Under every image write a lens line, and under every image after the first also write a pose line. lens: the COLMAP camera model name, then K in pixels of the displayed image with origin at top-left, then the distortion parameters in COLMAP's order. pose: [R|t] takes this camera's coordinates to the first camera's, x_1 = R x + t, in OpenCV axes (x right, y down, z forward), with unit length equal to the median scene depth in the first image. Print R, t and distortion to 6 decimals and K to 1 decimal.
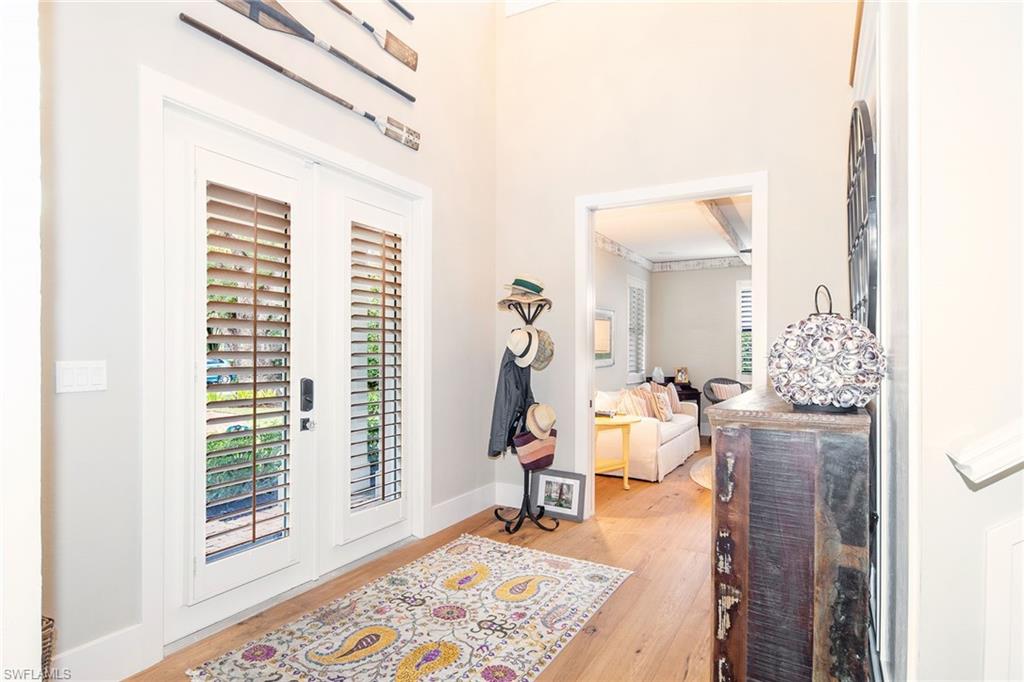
lens RADIAL K [[560.5, 0, 518.5], [0, 560.5, 336.9], [0, 0, 1]] dist [-0.000248, -0.000392]
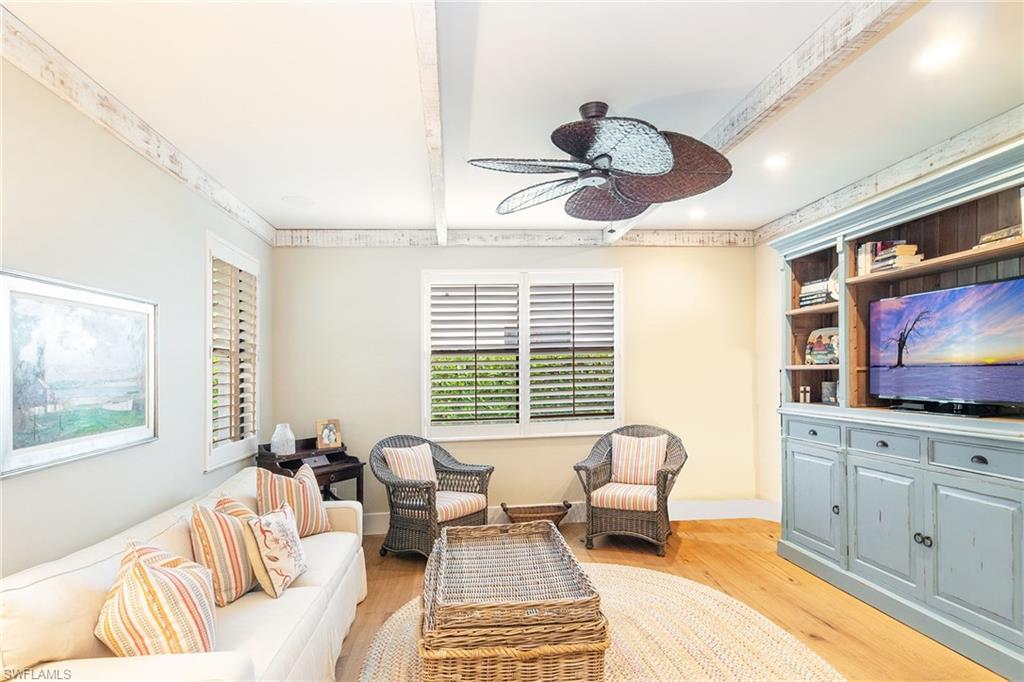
lens RADIAL K [[560.5, 0, 516.3], [0, 560.5, 343.5], [0, 0, 1]] dist [-0.000248, -0.000392]
pose [[0.826177, 0.004912, 0.563390, 0.135322], [0.011978, 0.999583, -0.026280, -0.004540], [-0.563284, 0.028460, 0.825773, 0.450458]]
